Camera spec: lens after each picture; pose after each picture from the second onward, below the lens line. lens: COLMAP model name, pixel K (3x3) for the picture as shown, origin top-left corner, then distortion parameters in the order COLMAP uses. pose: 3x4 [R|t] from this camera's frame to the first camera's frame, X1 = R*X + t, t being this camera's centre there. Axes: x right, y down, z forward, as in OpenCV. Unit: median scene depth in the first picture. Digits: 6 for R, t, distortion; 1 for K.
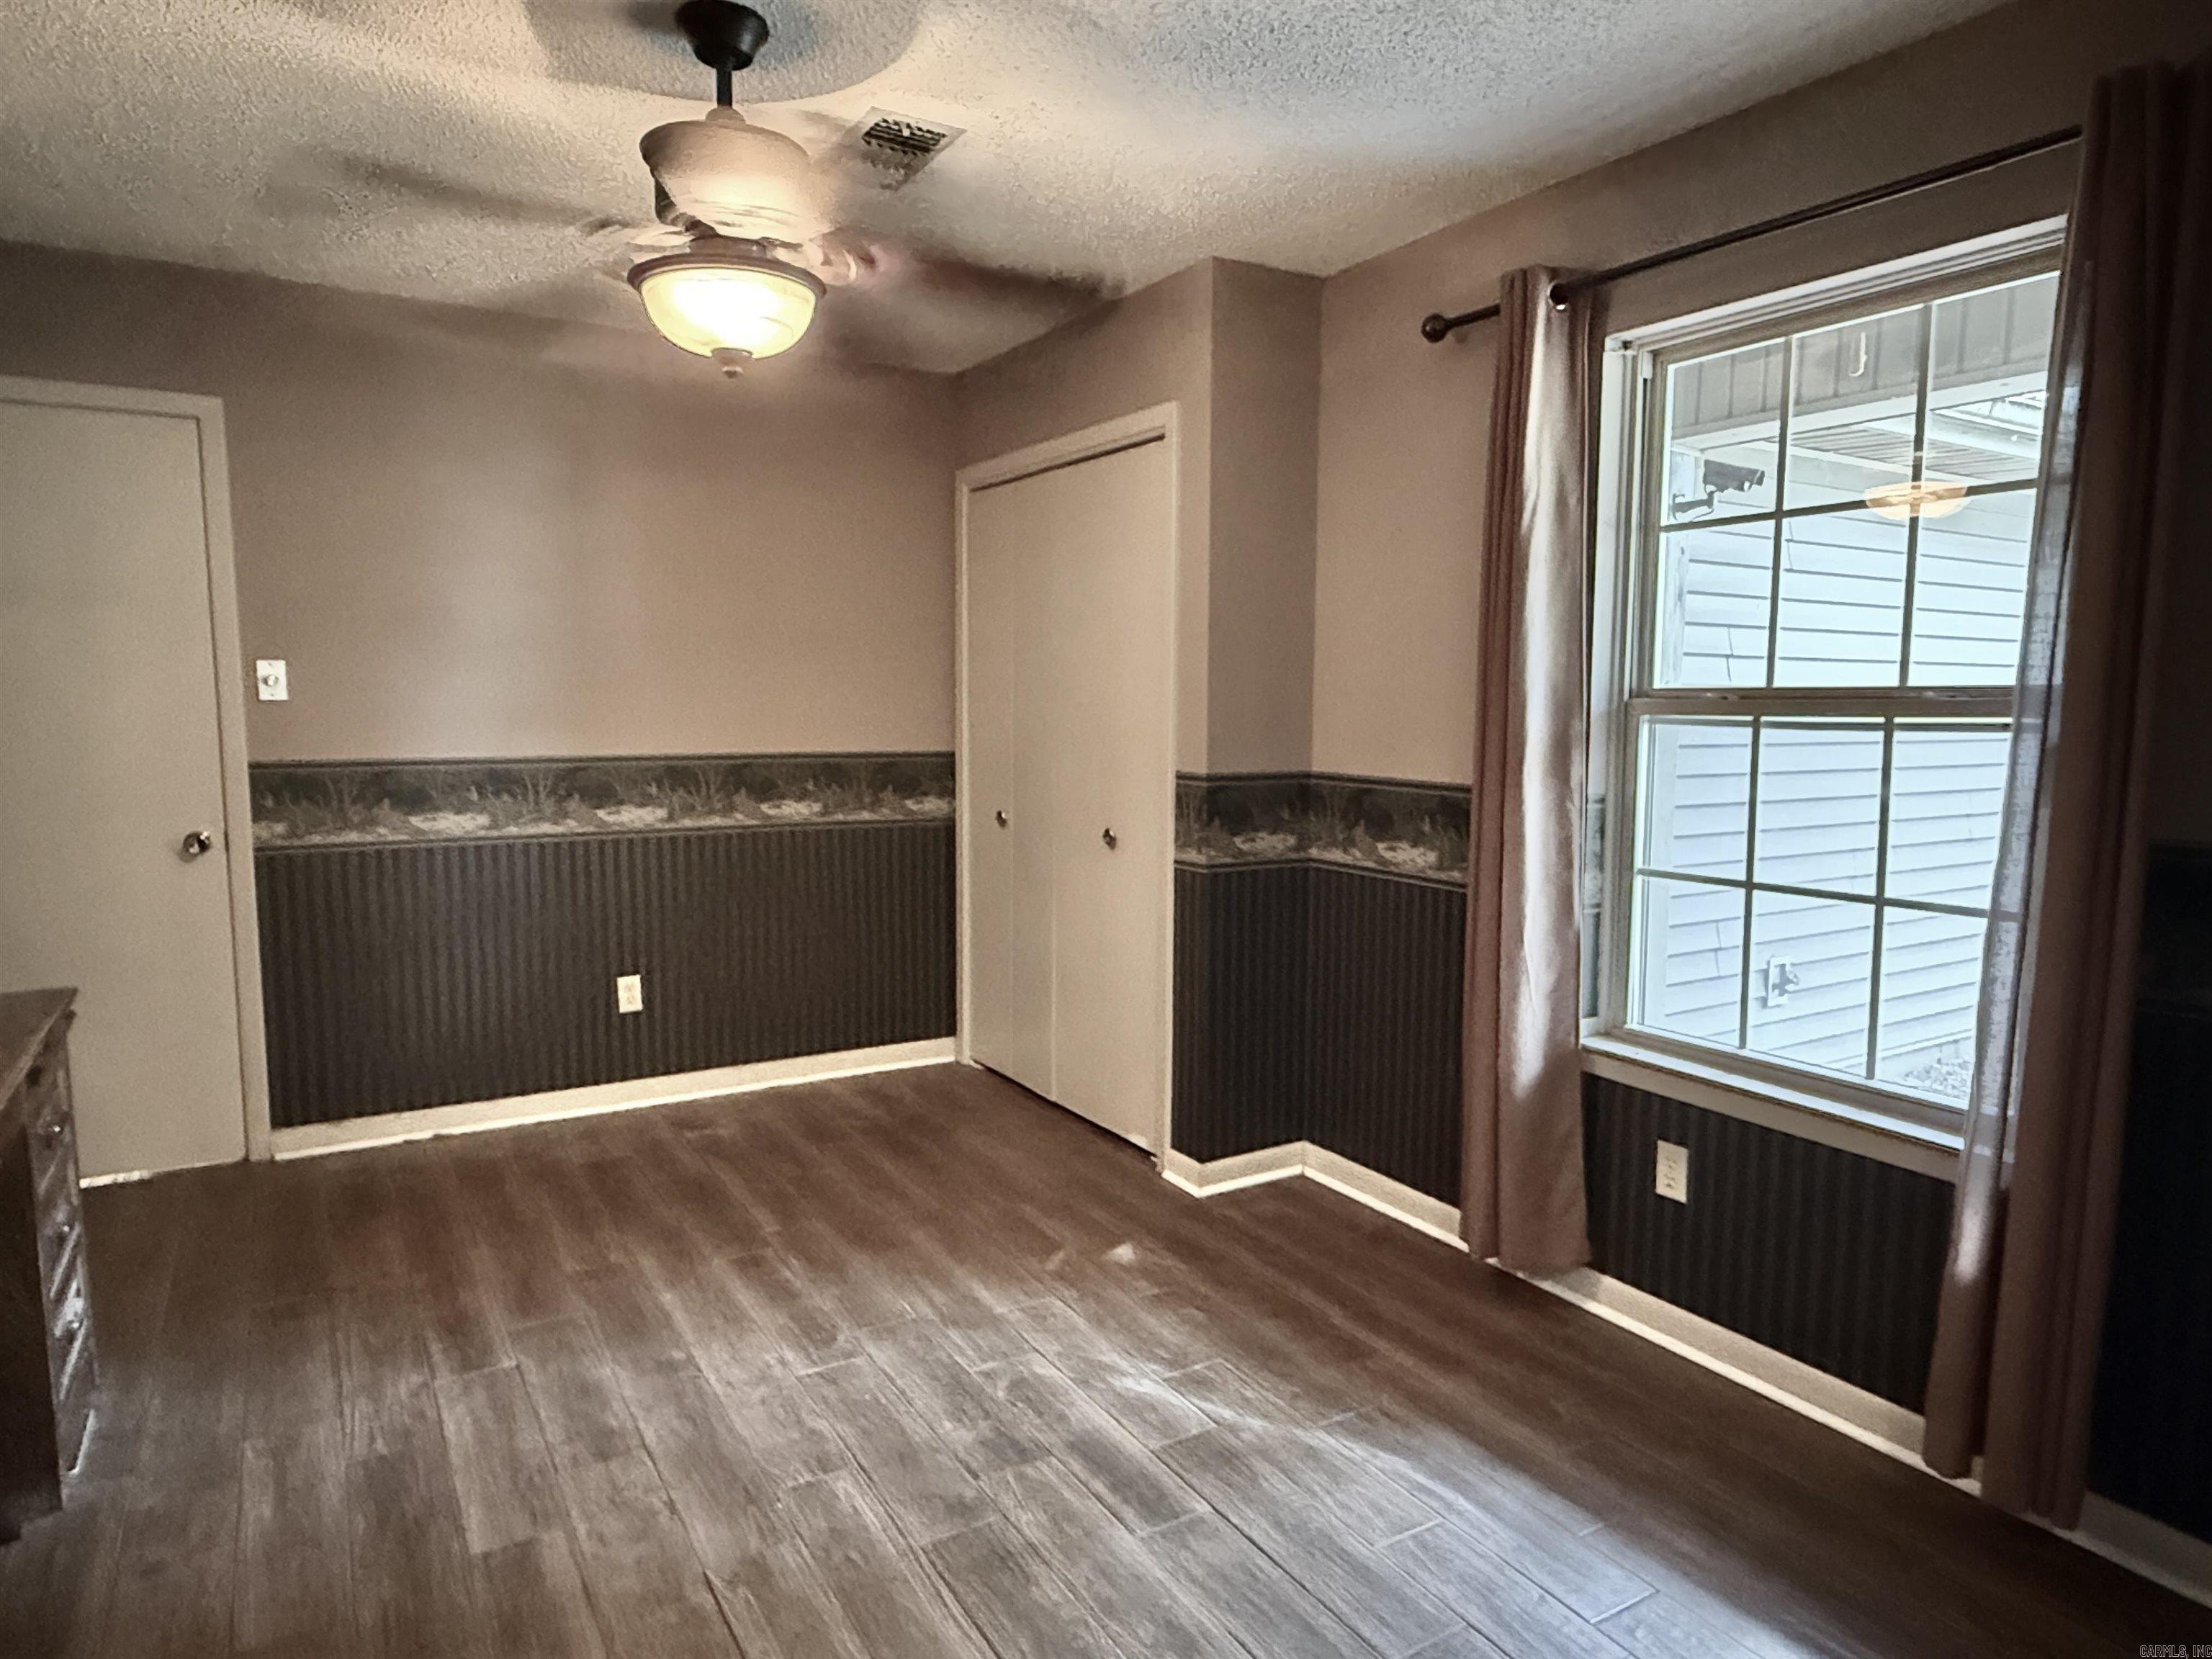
lens RADIAL K [[1328.6, 0, 1104.2], [0, 1328.6, 830.7], [0, 0, 1]] dist [0.000219, 0.000376]
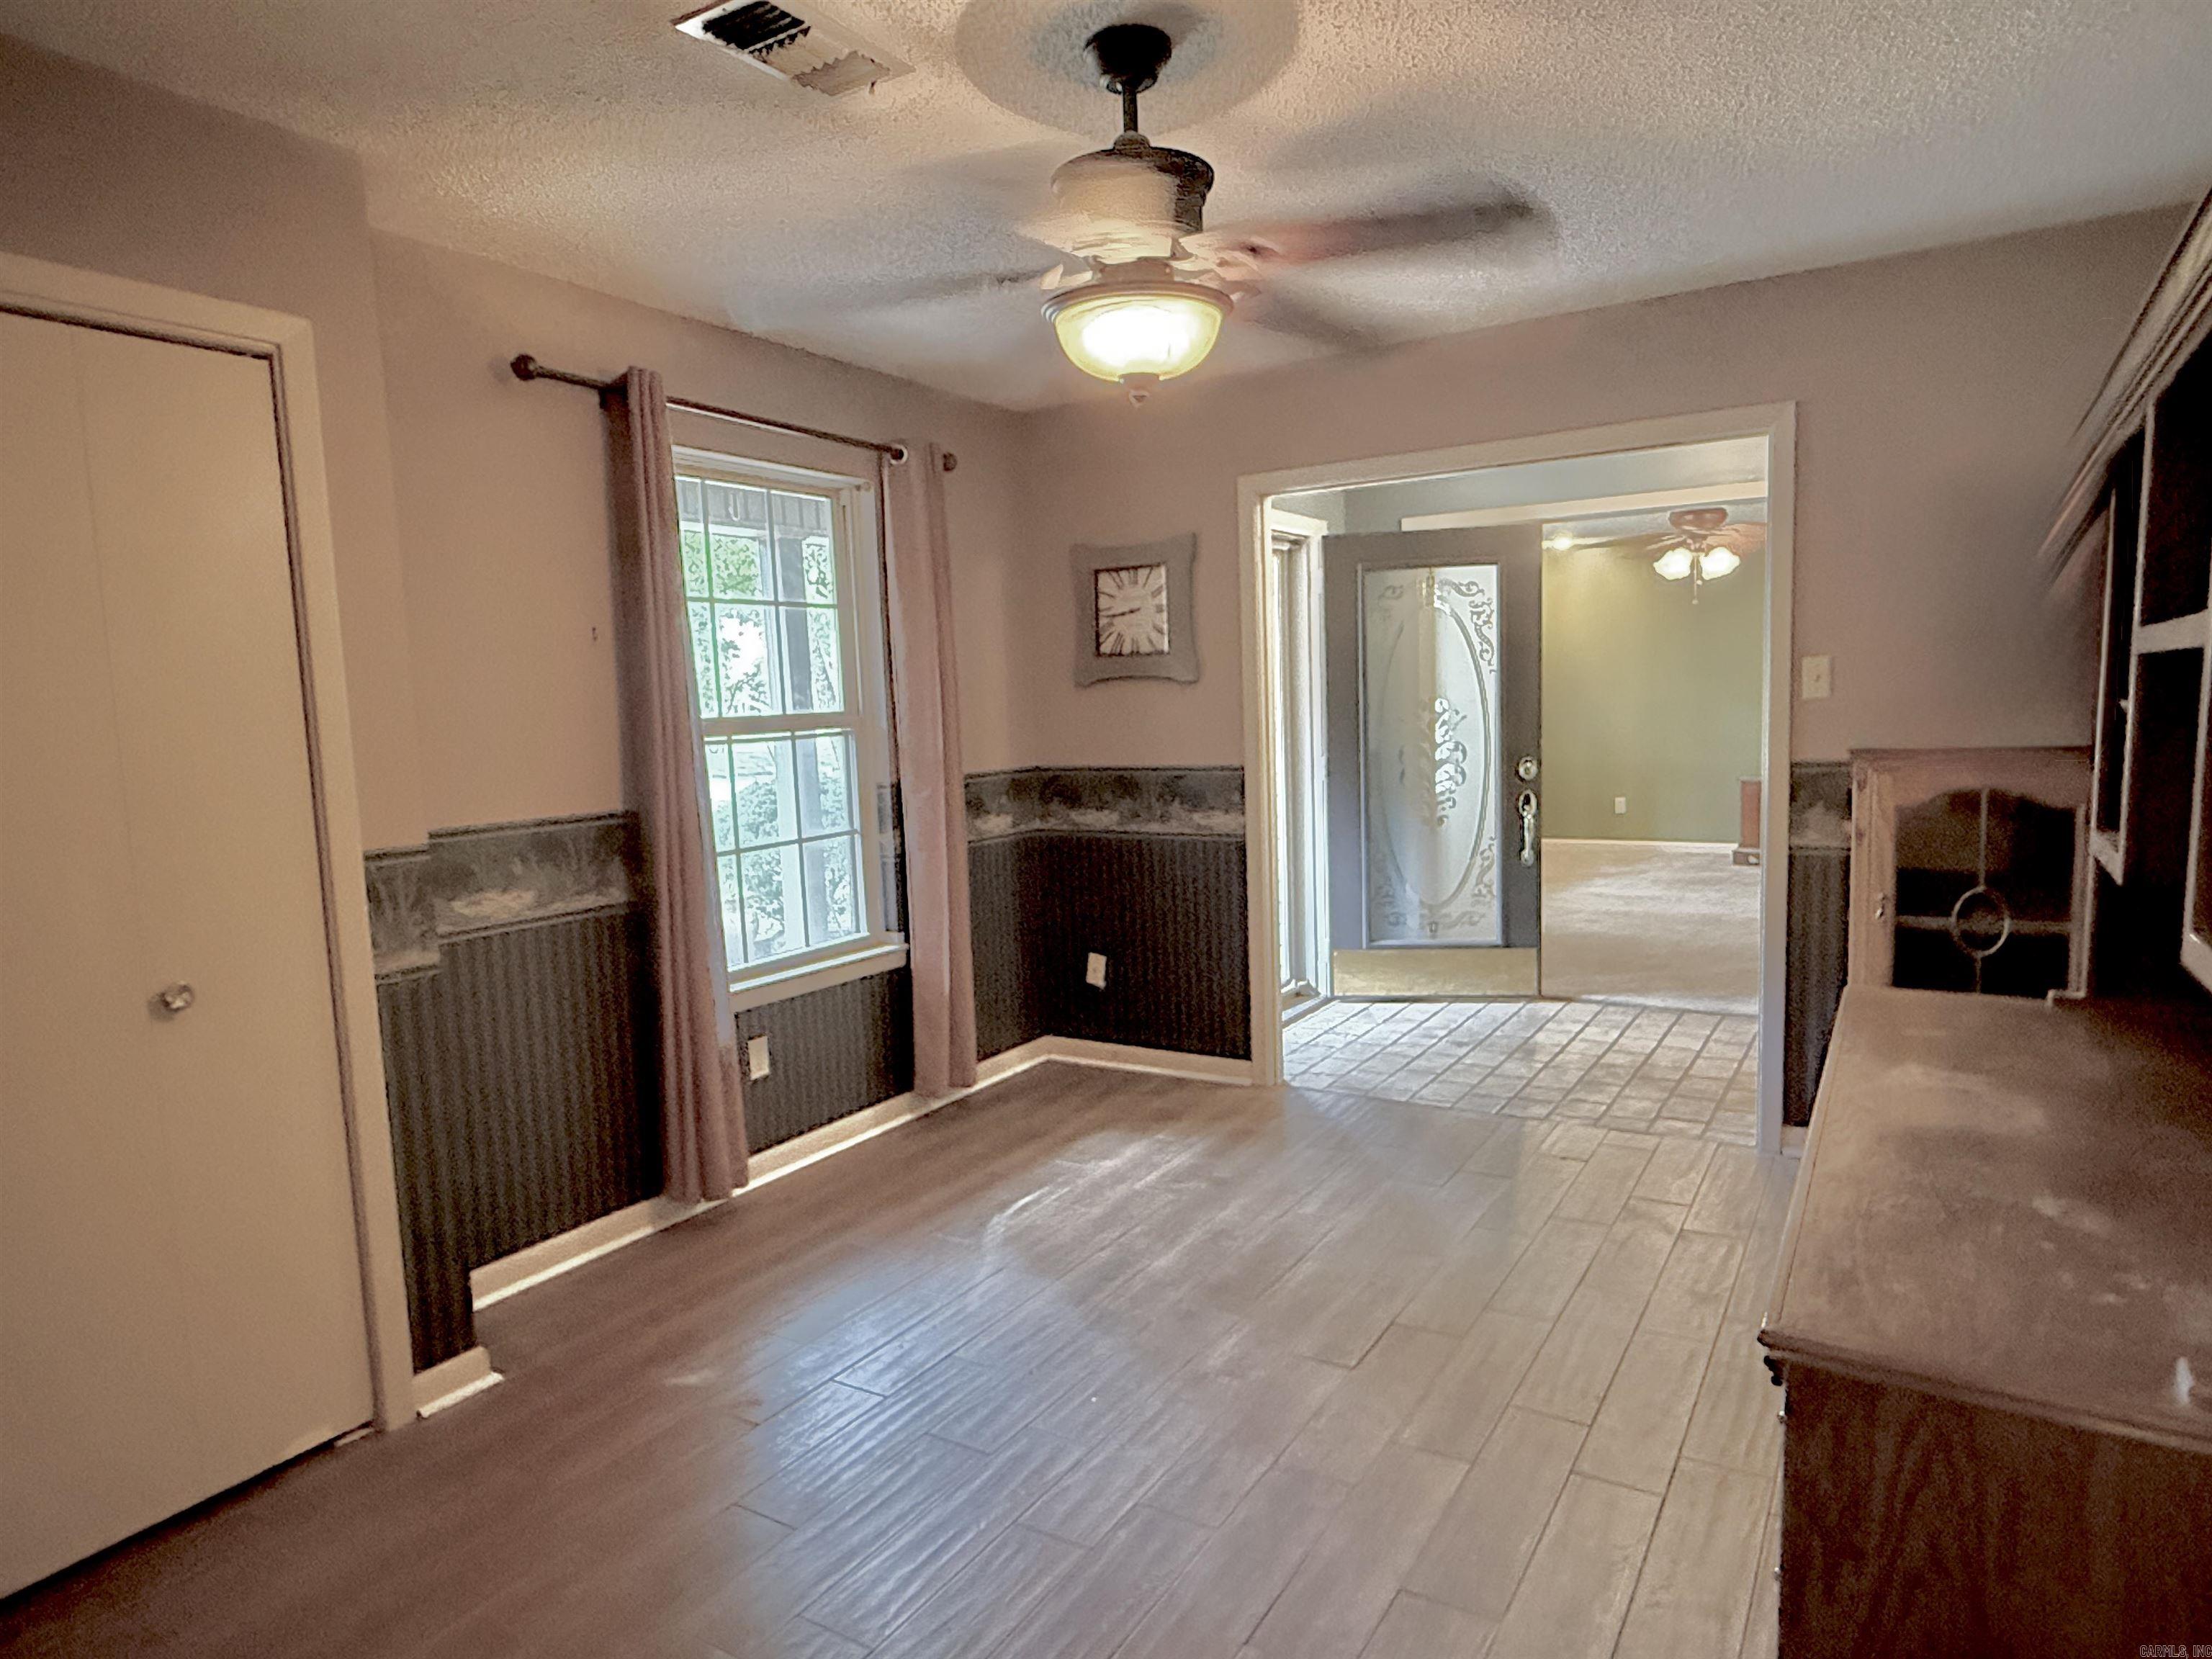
lens RADIAL K [[1329.3, 0, 1106.1], [0, 1329.3, 834.9], [0, 0, 1]] dist [-0.002173, 0.001707]
pose [[-0.456430, -0.079882, 0.886166, -1.105481], [0.121938, 0.980949, 0.151231, -0.164982], [-0.881364, 0.177084, -0.437994, 1.422301]]
